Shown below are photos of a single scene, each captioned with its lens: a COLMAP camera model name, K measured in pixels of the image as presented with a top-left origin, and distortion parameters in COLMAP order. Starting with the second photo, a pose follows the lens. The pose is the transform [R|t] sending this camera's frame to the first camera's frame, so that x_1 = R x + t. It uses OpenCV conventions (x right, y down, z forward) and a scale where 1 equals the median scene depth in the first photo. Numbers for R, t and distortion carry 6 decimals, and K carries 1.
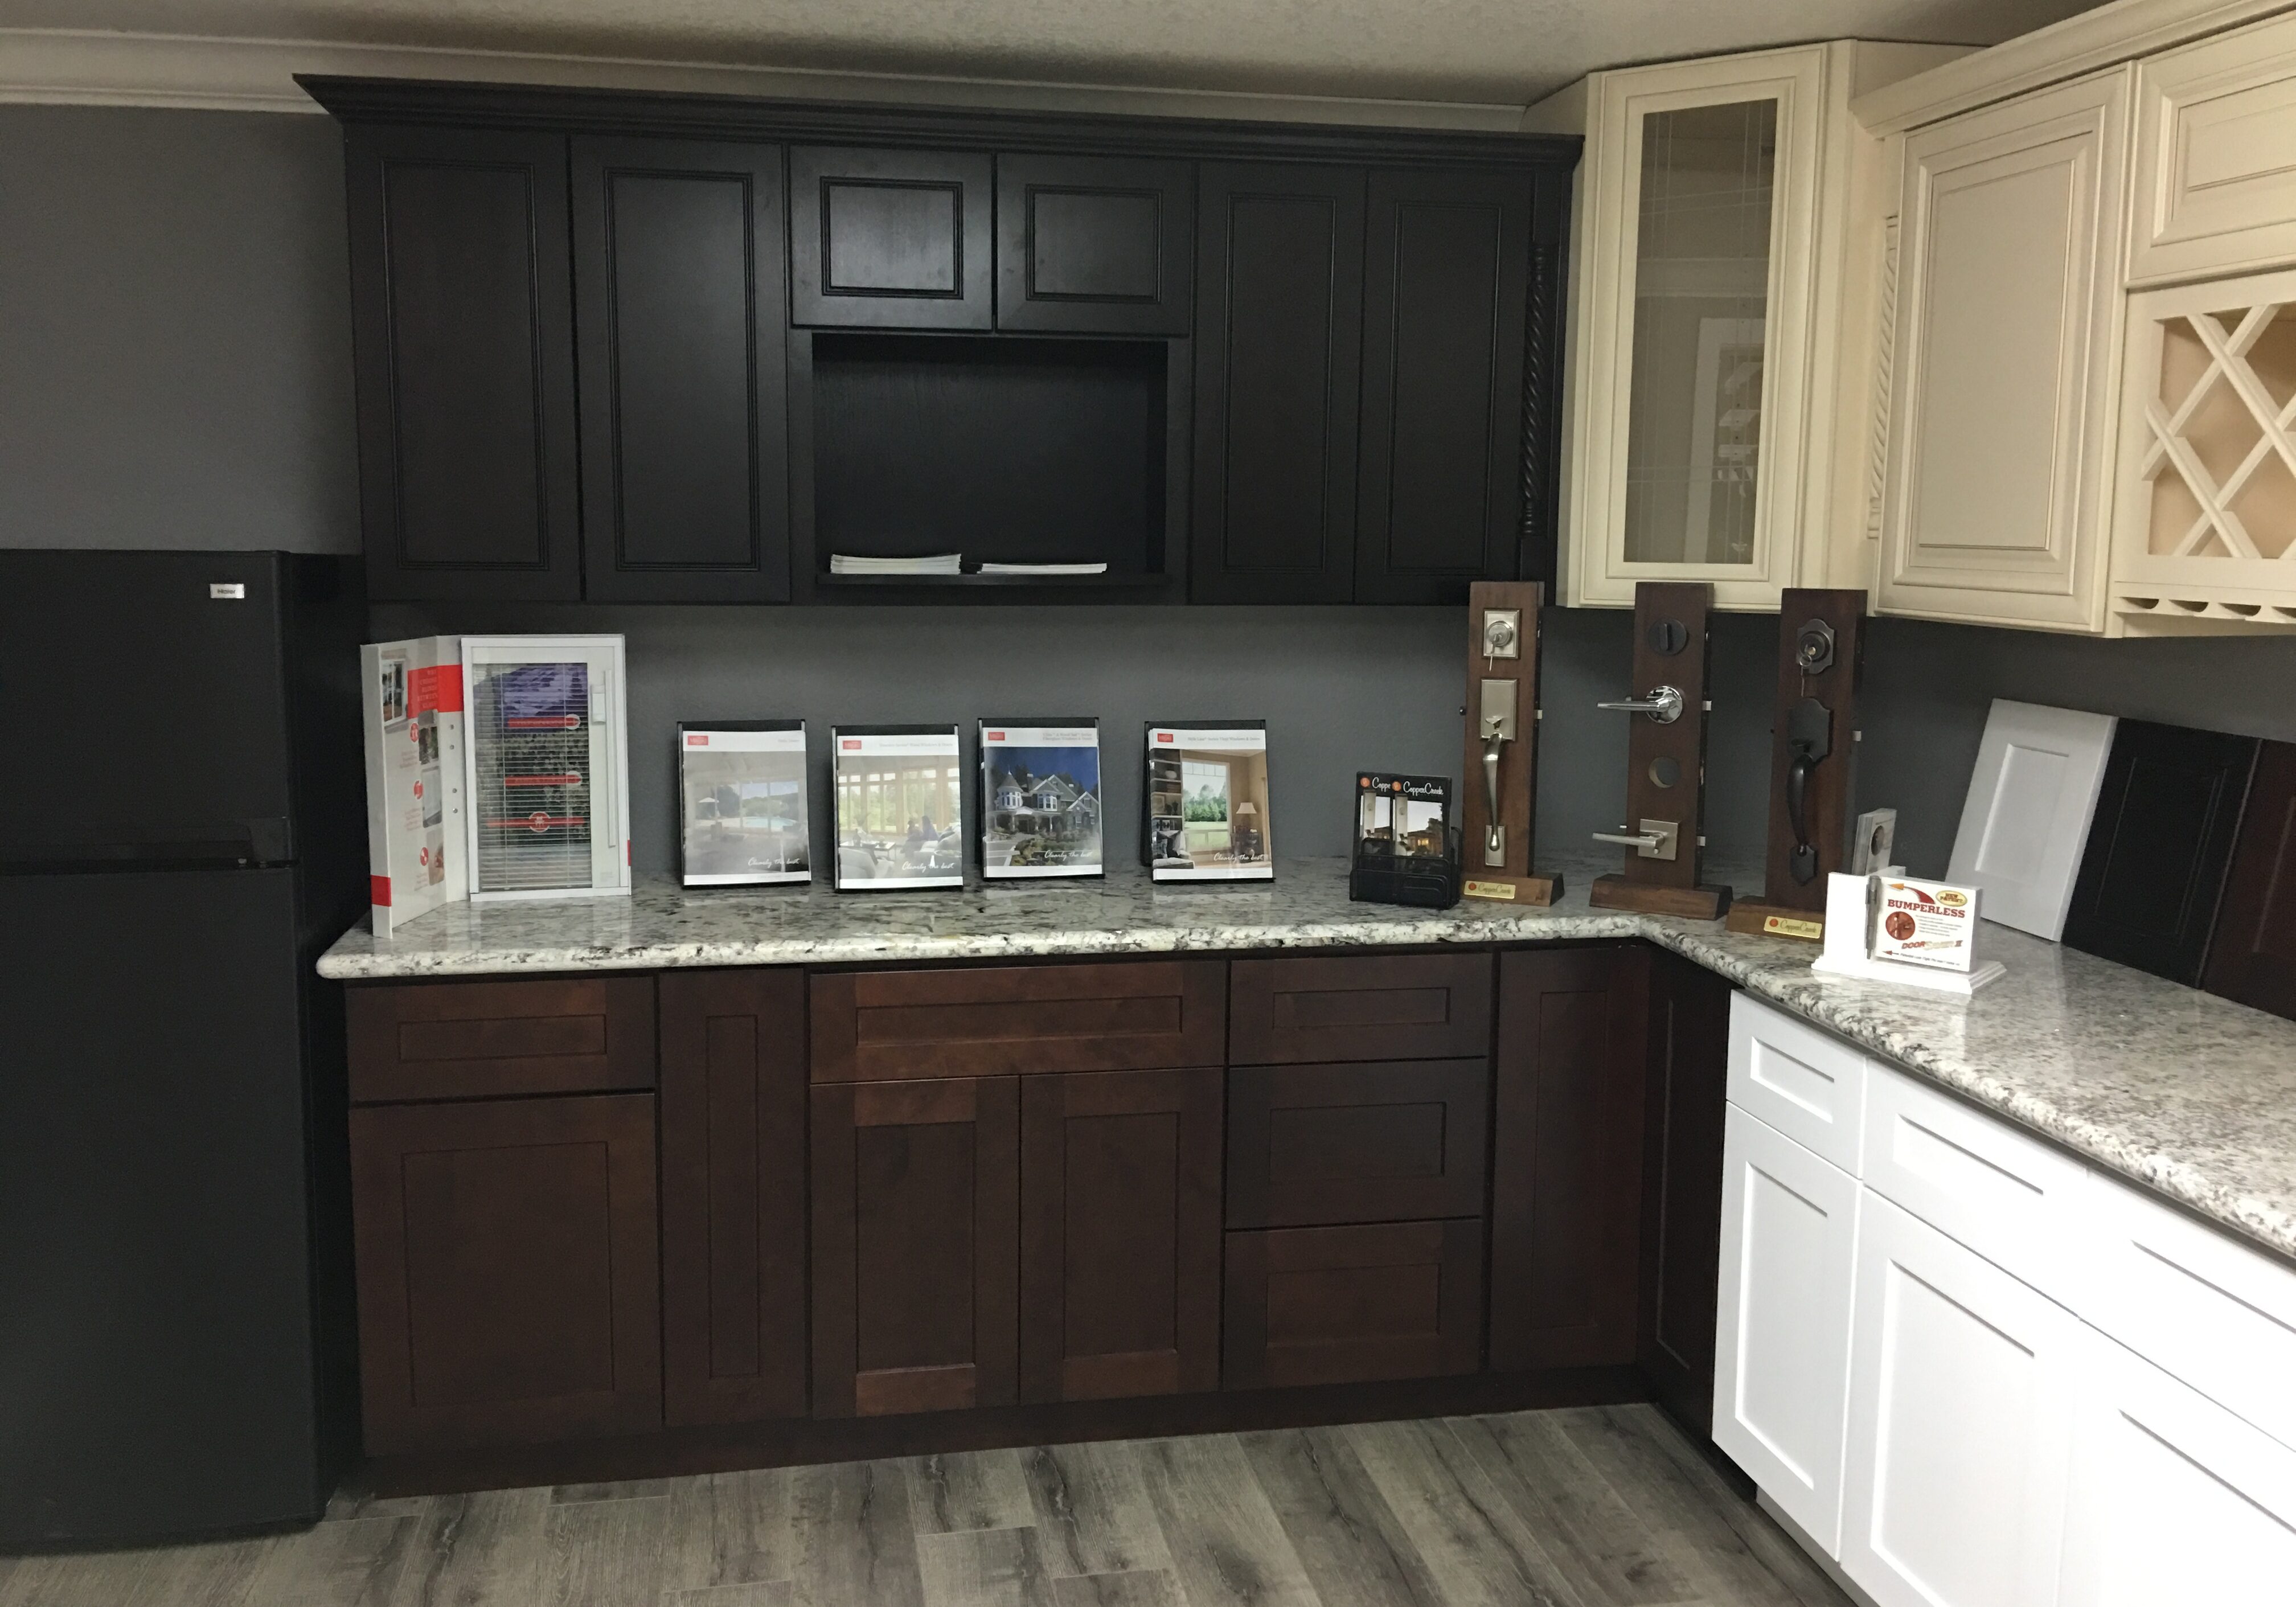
lens RADIAL K [[1947.9, 0, 1130.2], [0, 1947.9, 782.2], [0, 0, 1]] dist [0.084453, -0.129250]
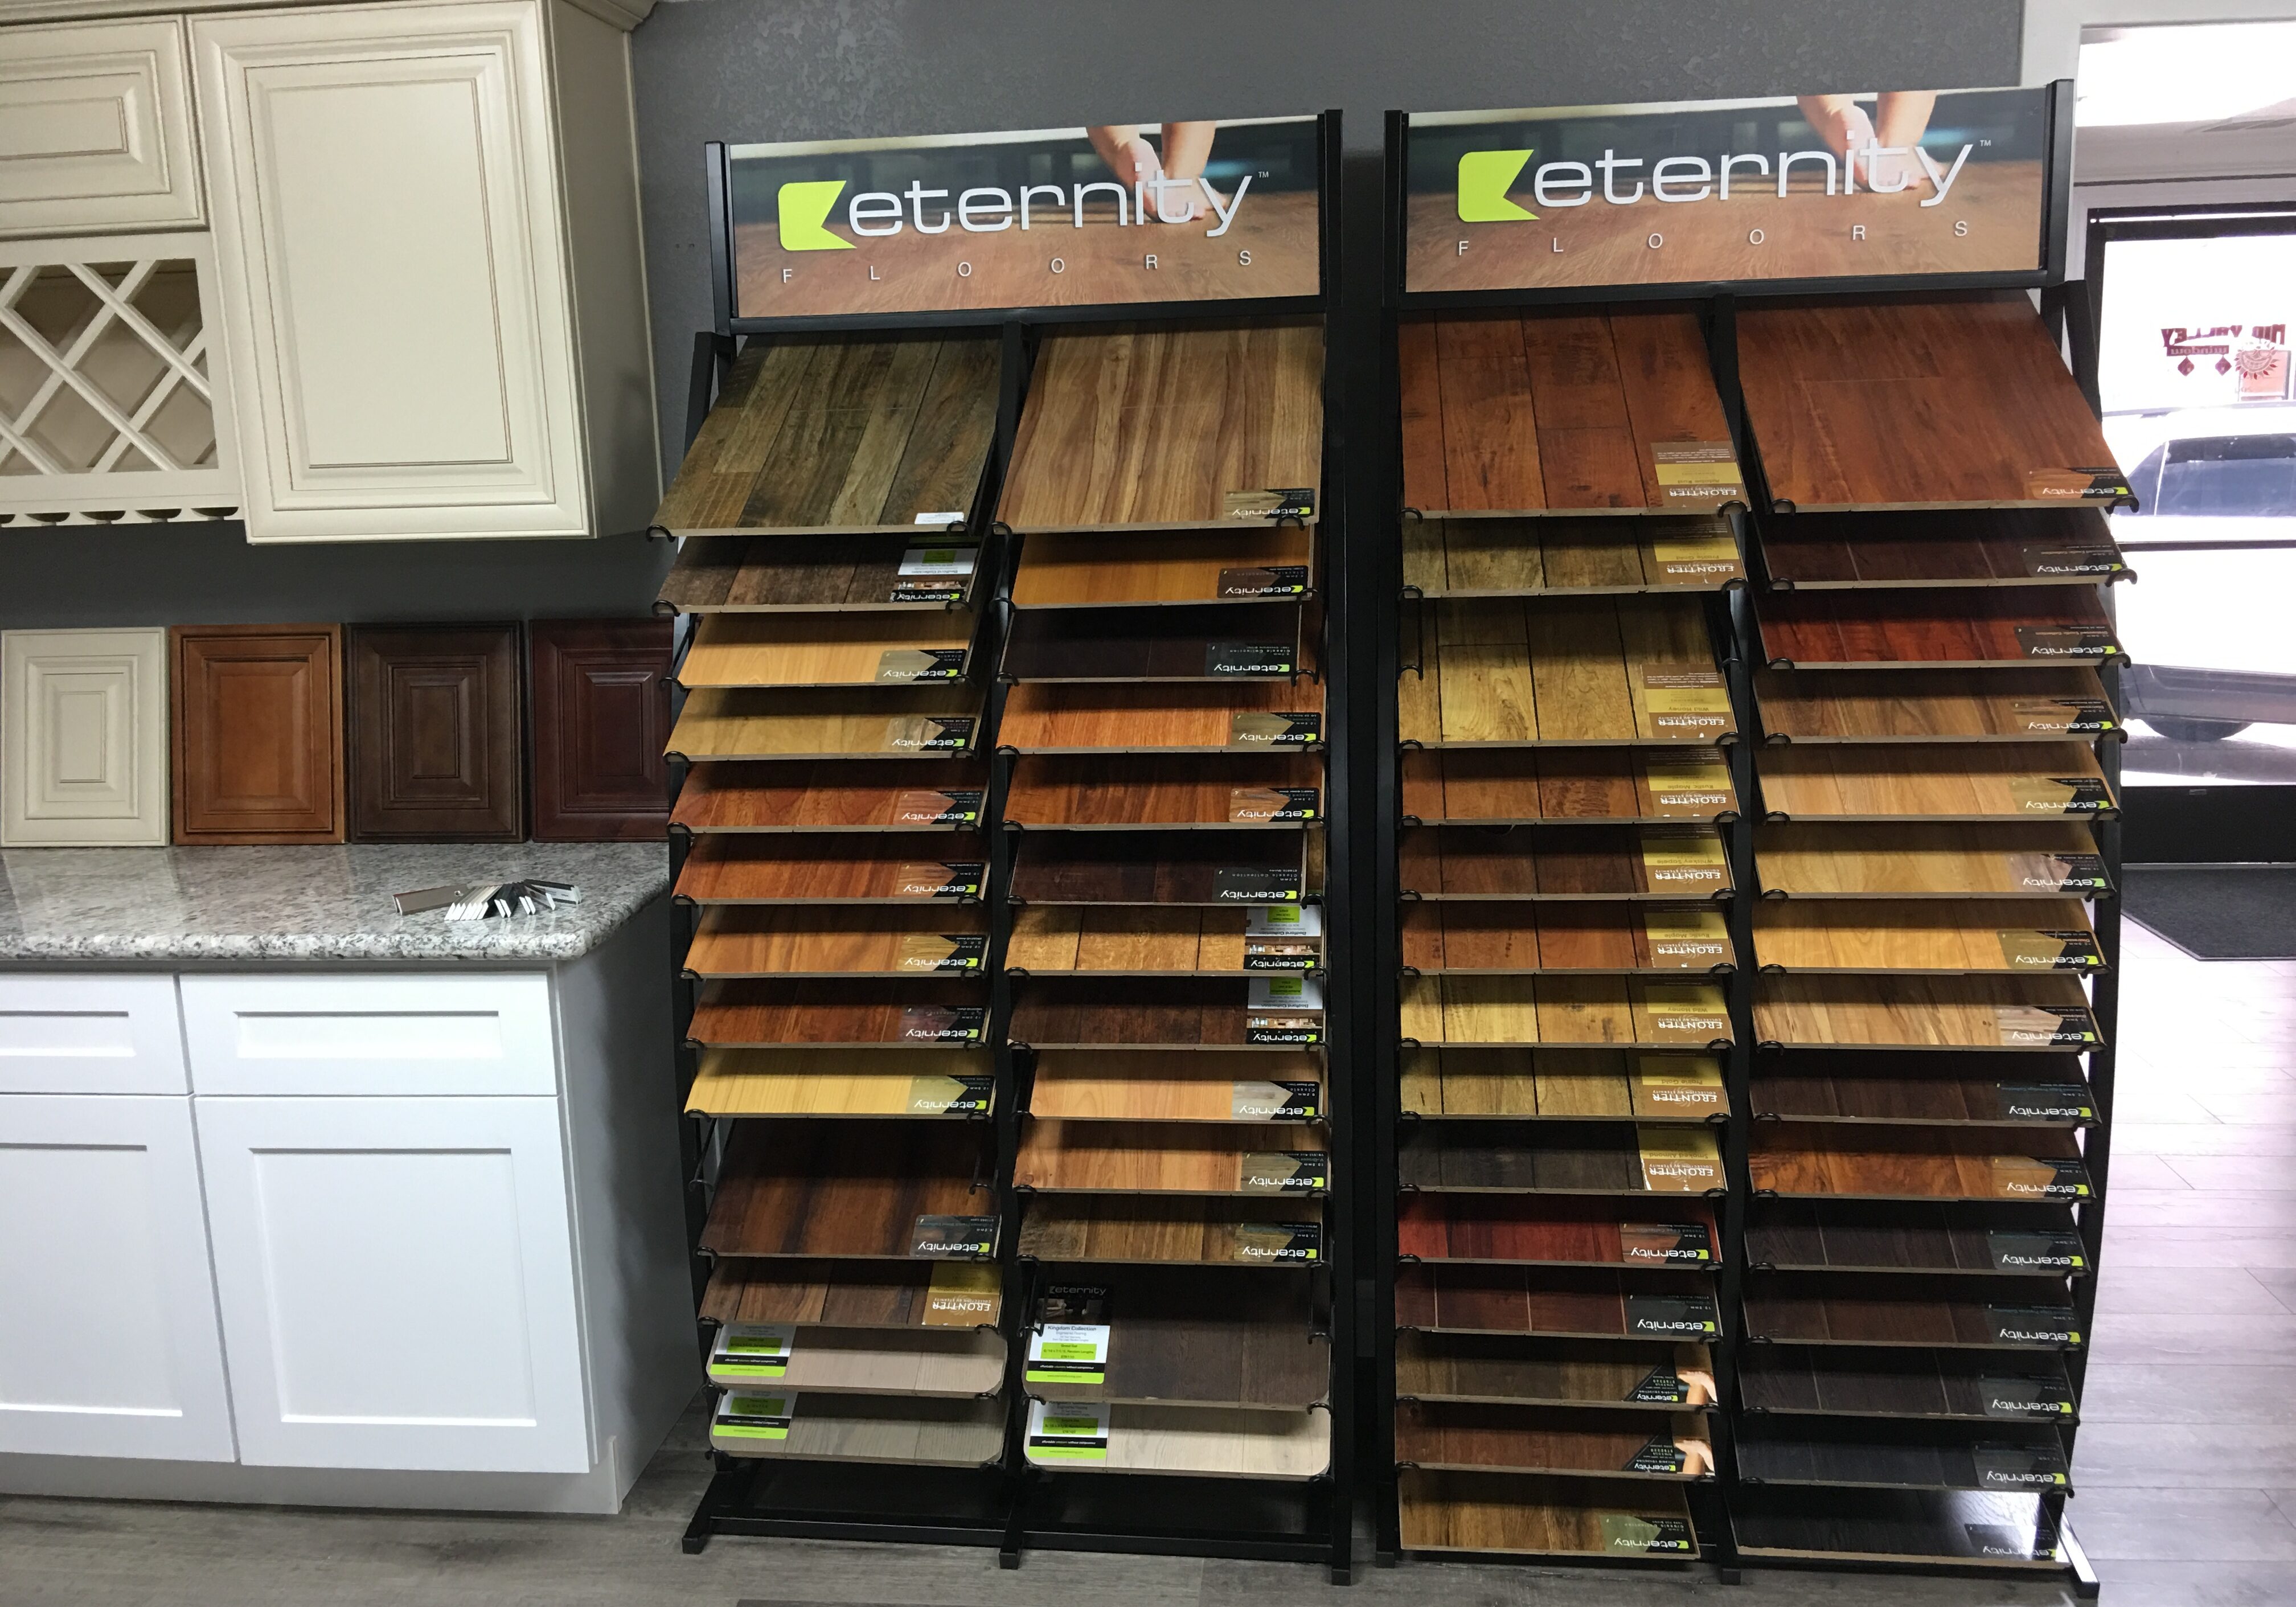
lens RADIAL K [[1934.3, 0, 1140.1], [0, 1934.3, 784.2], [0, 0, 1]] dist [0.086659, -0.144968]
pose [[0.284834, -0.188985, 0.939763, -0.287586], [0.165704, 0.975321, 0.145912, 0.021511], [-0.944146, 0.114162, 0.309121, -0.100655]]
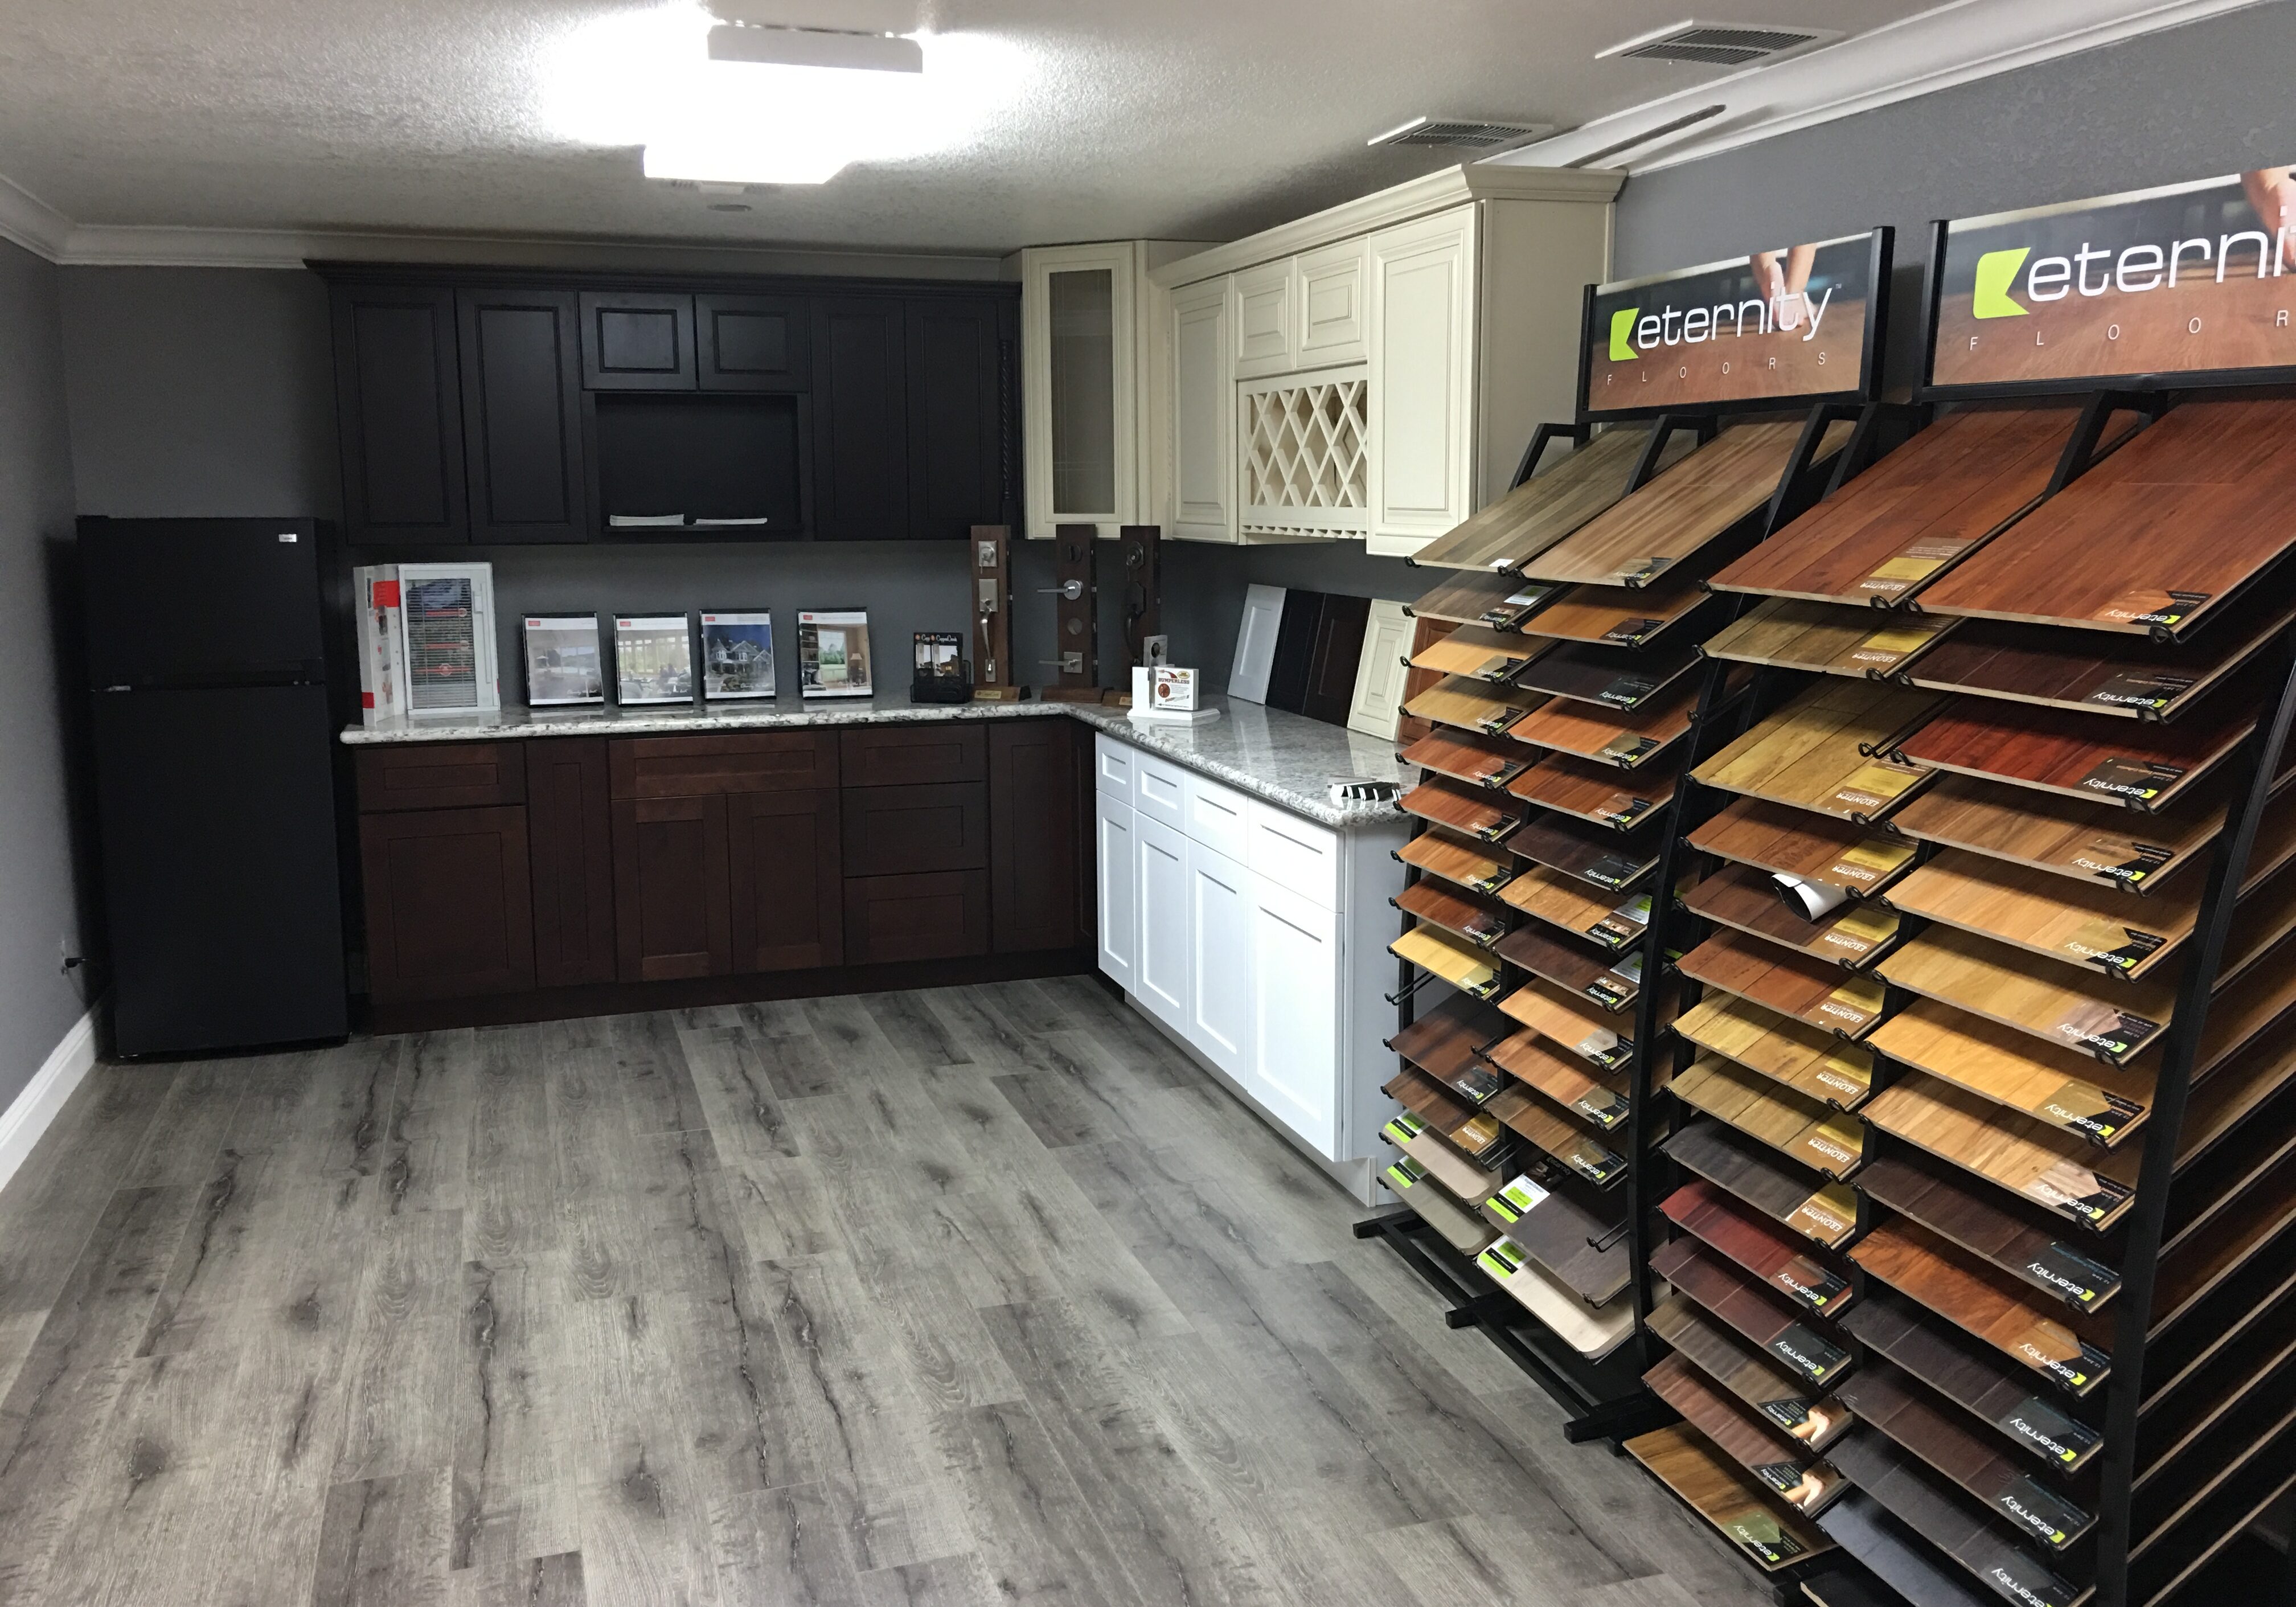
lens RADIAL K [[1934.3, 0, 1140.1], [0, 1934.3, 784.2], [0, 0, 1]] dist [0.086659, -0.144968]
pose [[0.991616, -0.034229, 0.124602, 0.099953], [0.032205, 0.999315, 0.018229, 0.114601], [-0.125141, -0.014064, 0.992039, -0.848080]]
